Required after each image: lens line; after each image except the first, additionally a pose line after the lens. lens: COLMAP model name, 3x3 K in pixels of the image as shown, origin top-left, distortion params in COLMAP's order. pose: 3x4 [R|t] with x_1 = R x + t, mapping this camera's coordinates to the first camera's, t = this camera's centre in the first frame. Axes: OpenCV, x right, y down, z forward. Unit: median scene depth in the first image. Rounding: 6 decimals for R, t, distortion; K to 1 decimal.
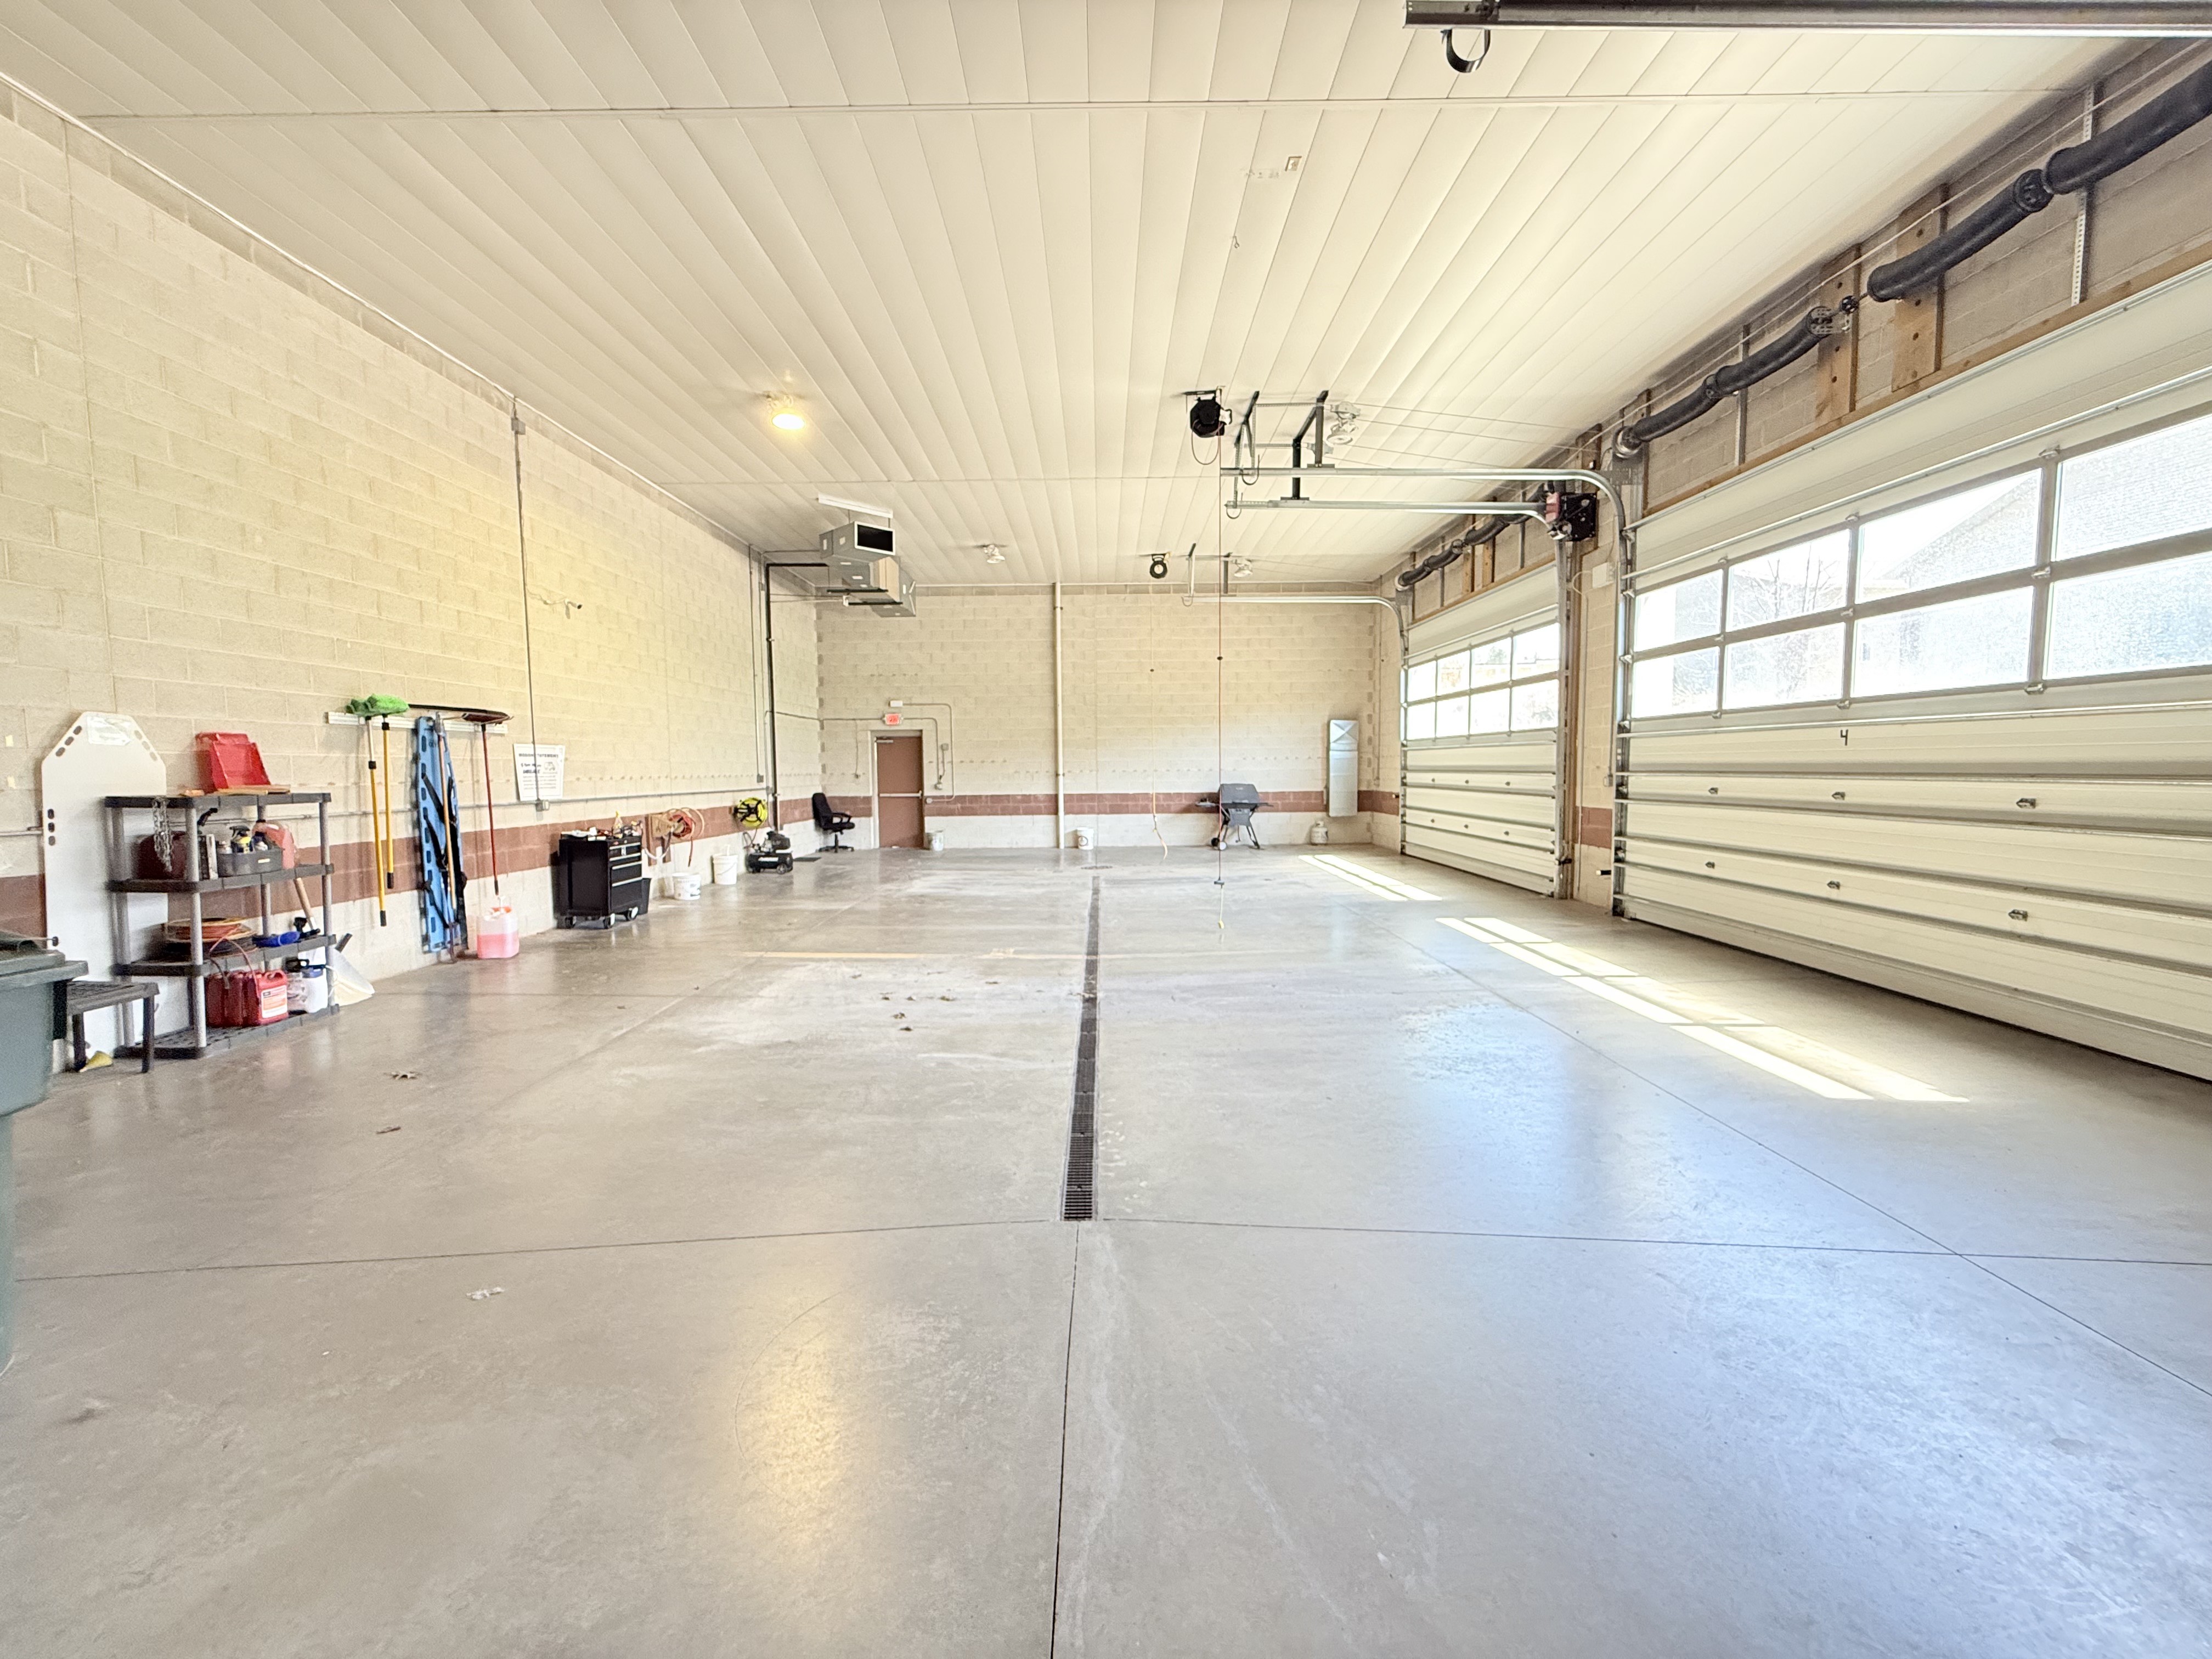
lens RADIAL K [[884.4, 0, 1100.8], [0, 884.4, 821.5], [0, 0, 1]] dist [-0.001921, 0.000034]
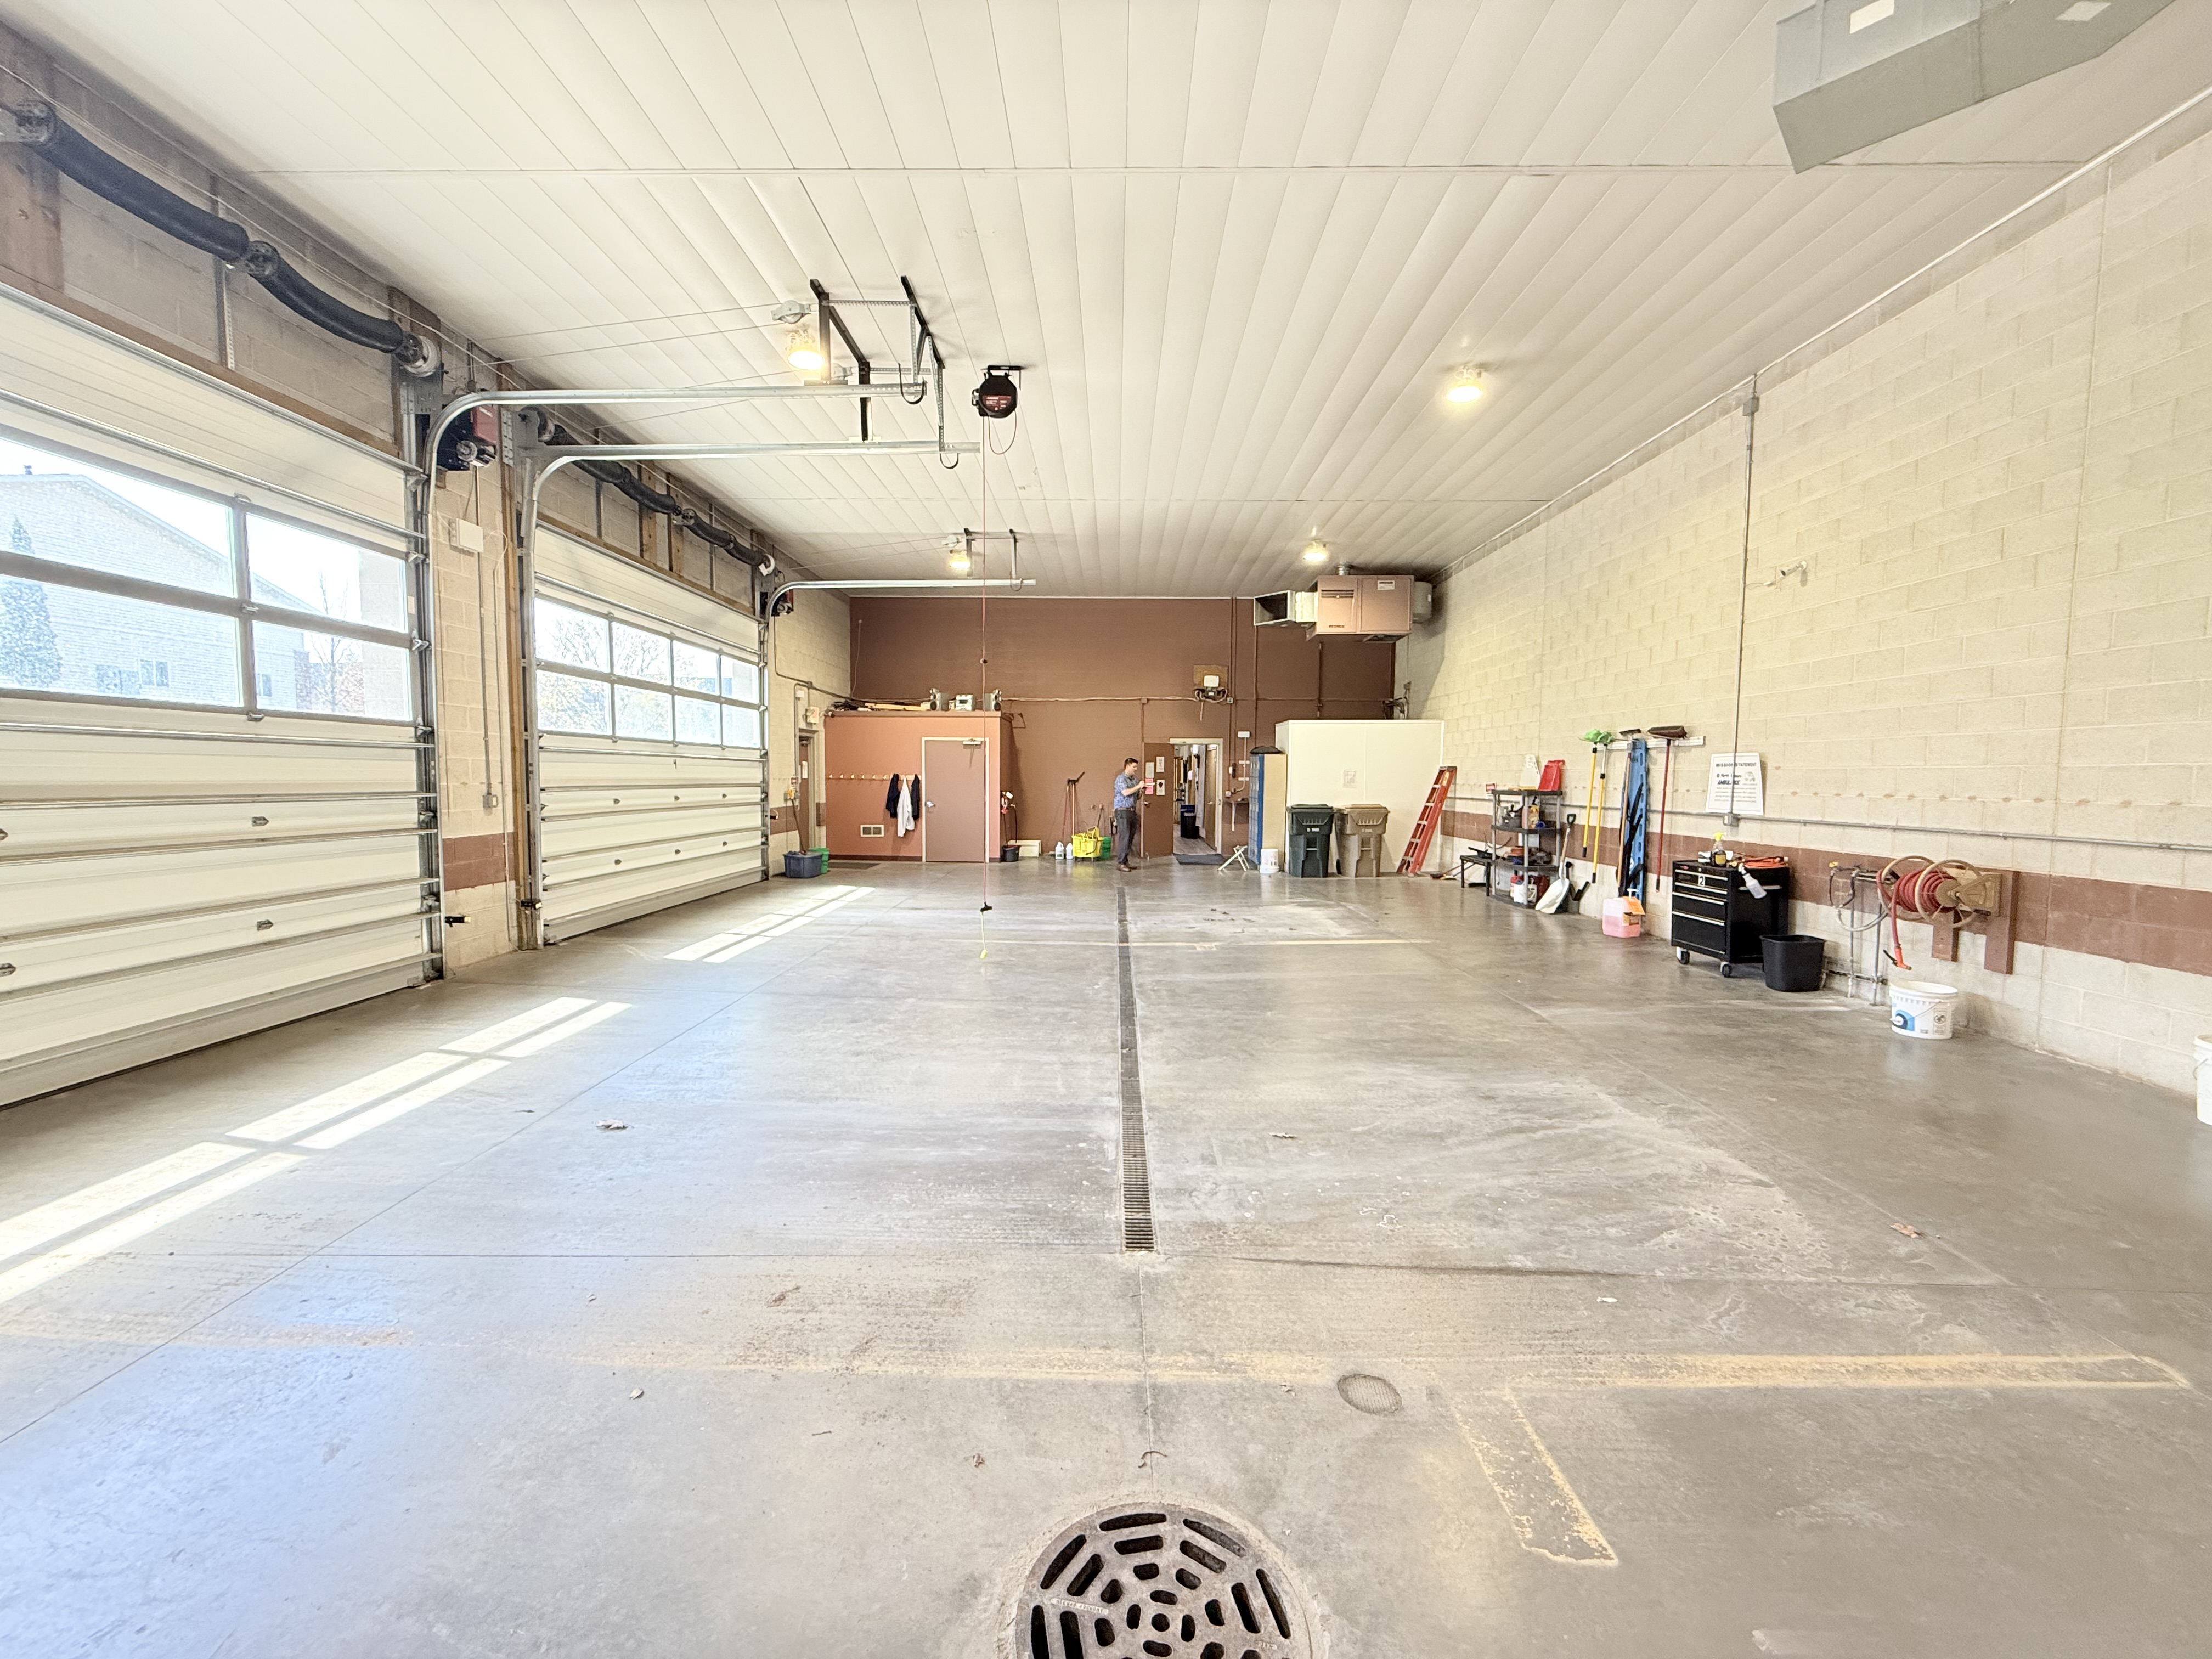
lens RADIAL K [[884.4, 0, 1114.8], [0, 884.4, 840.5], [0, 0, 1]] dist [-0.001921, 0.000034]
pose [[-0.999986, 0.005282, 0.000630, 0.004604], [0.005319, 0.991034, 0.133506, -0.136590], [0.000081, 0.133508, -0.991048, 2.132392]]
